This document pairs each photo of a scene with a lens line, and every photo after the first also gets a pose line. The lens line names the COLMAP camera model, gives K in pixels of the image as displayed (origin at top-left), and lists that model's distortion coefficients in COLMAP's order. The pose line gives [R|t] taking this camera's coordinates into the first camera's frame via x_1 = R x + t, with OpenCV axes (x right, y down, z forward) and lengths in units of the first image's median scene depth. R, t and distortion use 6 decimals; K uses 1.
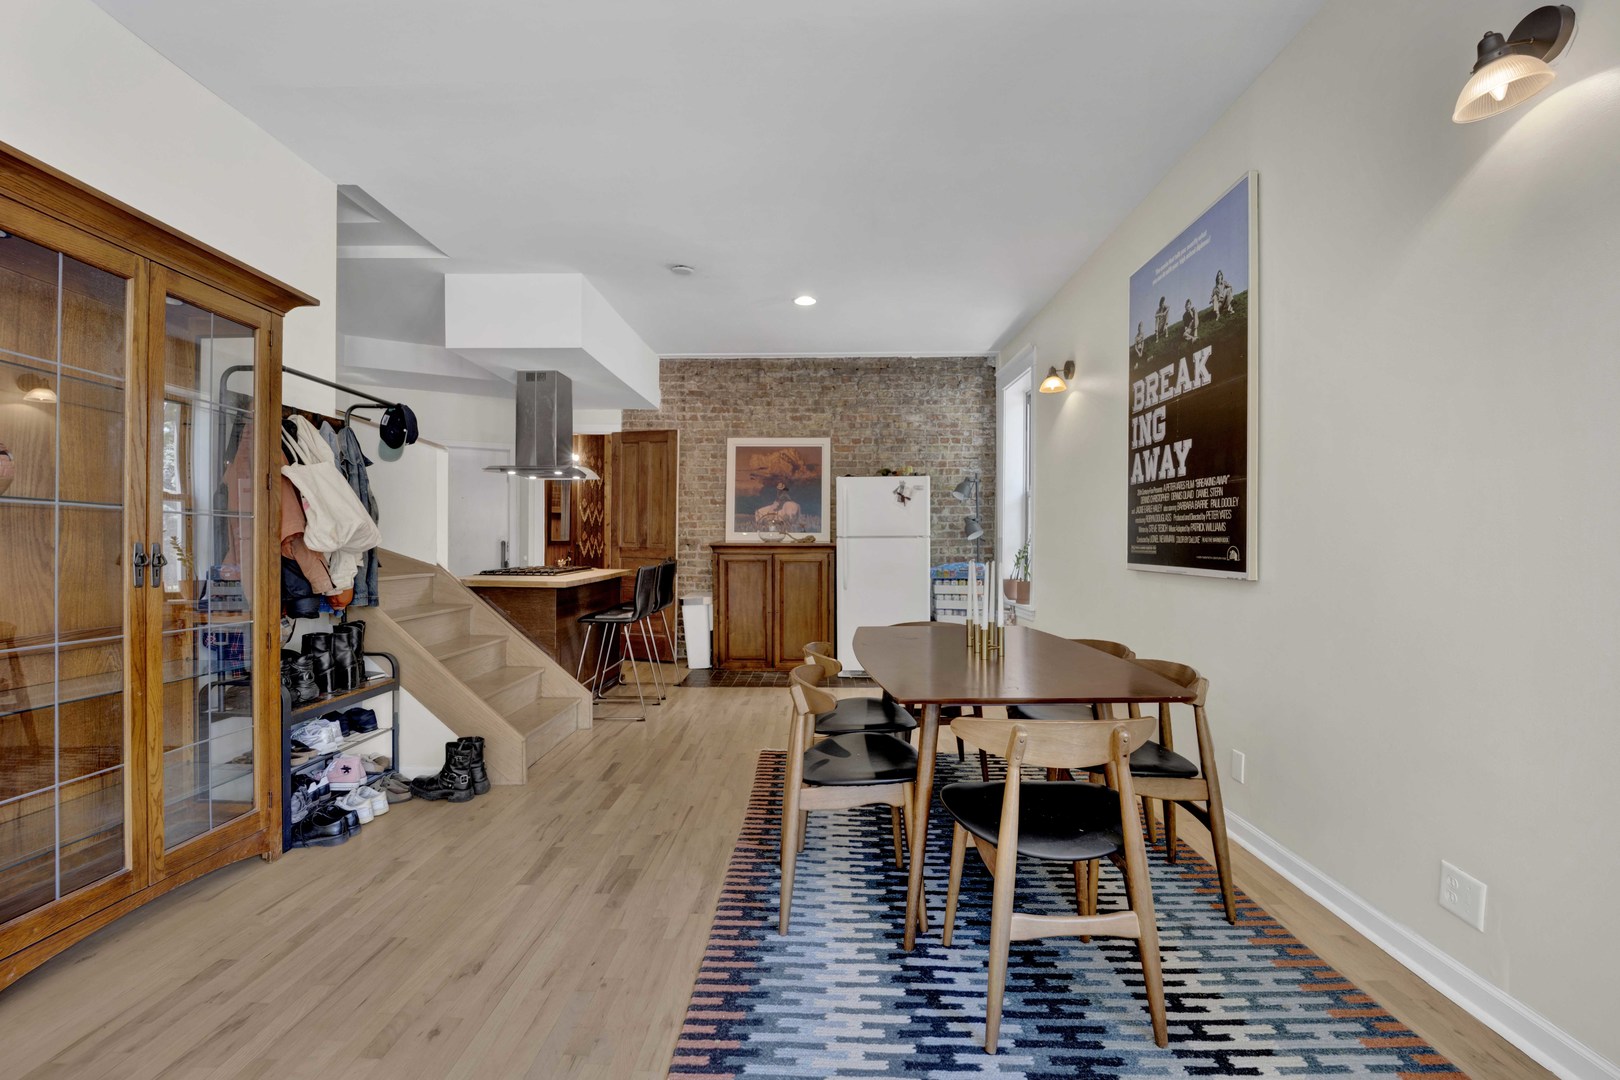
lens RADIAL K [[674.8, 0, 799.1], [0, 674.8, 549.5], [0, 0, 1]] dist [-0.017302, -0.001996]
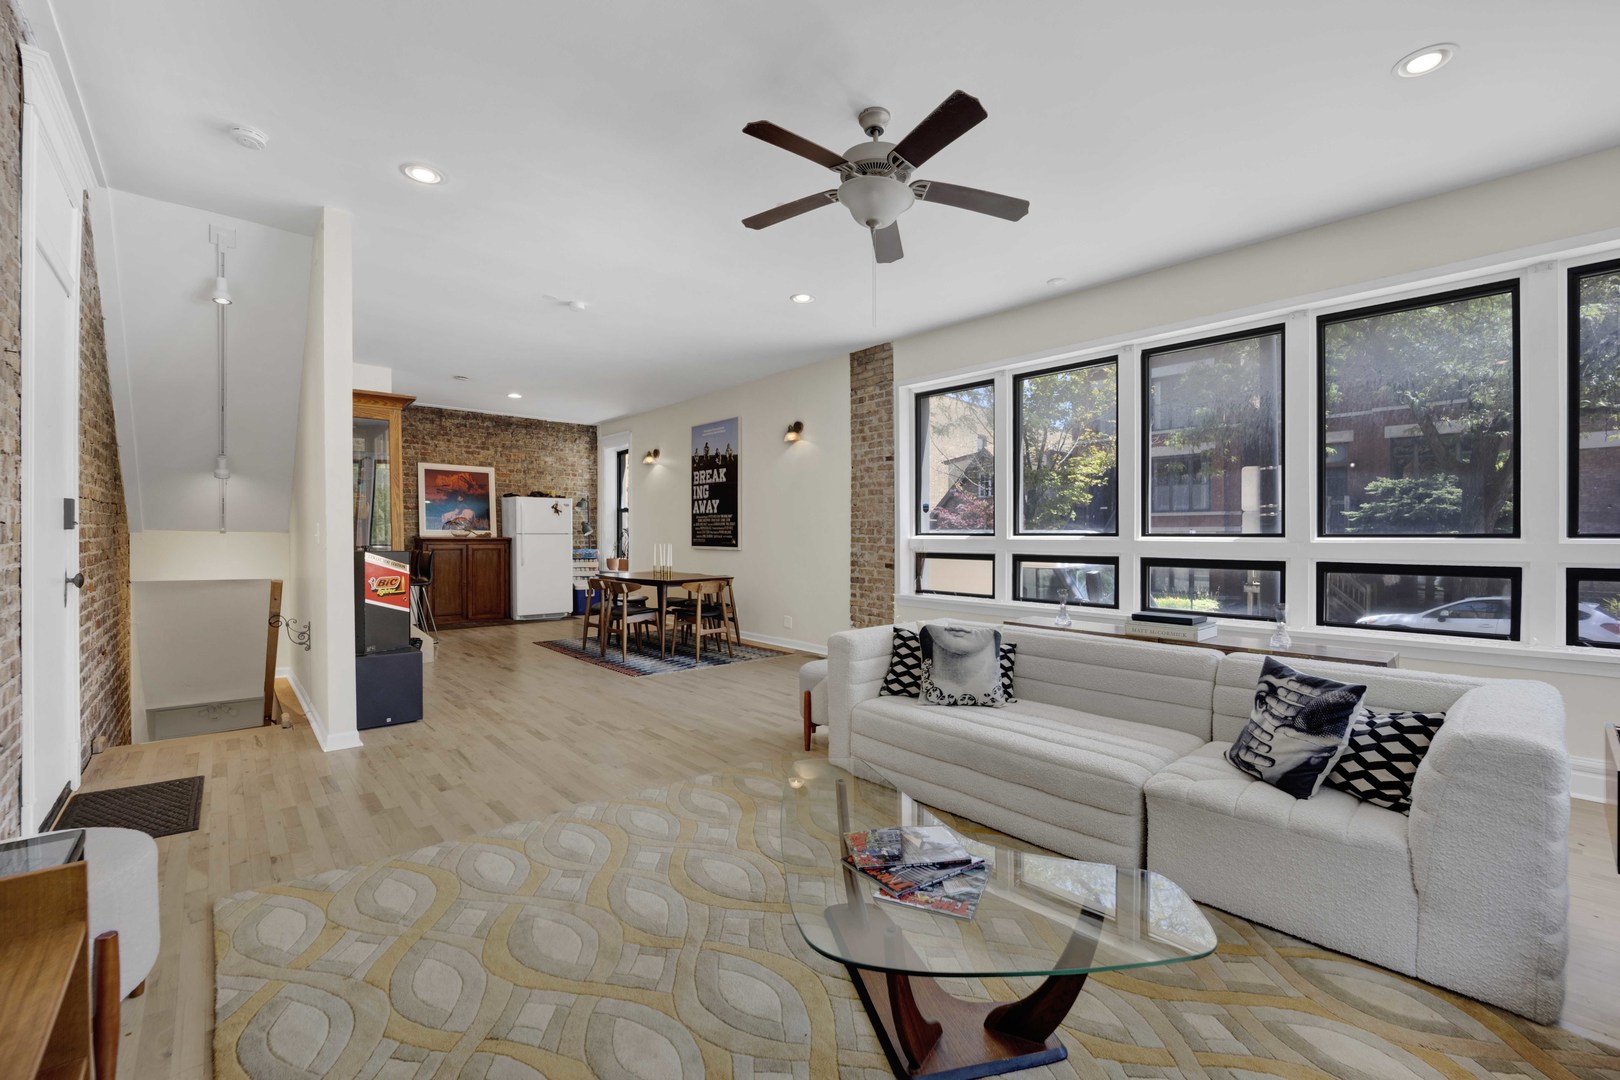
lens RADIAL K [[674.8, 0, 817.9], [0, 674.8, 537.9], [0, 0, 1]] dist [-0.017302, -0.001996]
pose [[0.714927, 0.001936, 0.699196, -0.595819], [0.005184, 0.999954, -0.008069, 0.009227], [-0.699180, 0.009393, 0.714884, -0.710973]]
